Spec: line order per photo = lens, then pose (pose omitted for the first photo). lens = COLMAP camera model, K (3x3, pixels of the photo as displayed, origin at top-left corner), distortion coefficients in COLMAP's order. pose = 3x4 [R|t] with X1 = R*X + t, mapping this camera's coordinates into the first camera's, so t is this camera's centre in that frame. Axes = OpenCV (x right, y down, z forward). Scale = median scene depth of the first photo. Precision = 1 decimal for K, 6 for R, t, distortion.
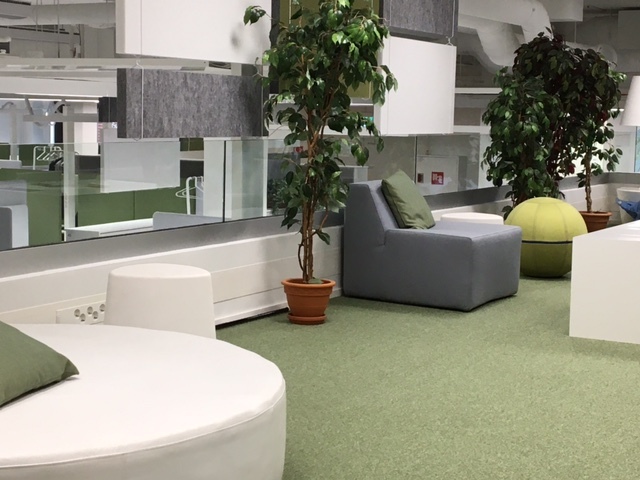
lens RADIAL K [[1235.1, 0, 320.4], [0, 1235.1, 239.7], [0, 0, 1]] dist [-0.003239, 0.000000]
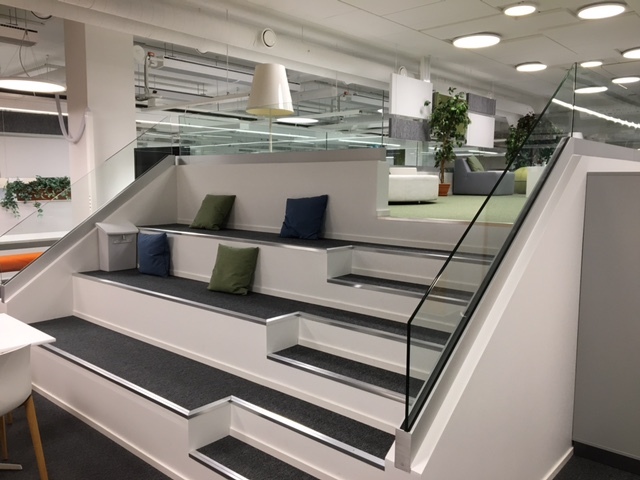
lens RADIAL K [[541.6, 0, 319.8], [0, 541.6, 241.7], [0, 0, 1]] dist [0.009850, 0.000956]
pose [[0.974421, 0.014882, -0.224237, -0.002188], [-0.011260, 0.999785, 0.017423, 0.166650], [0.224448, -0.014452, 0.974379, -0.489224]]
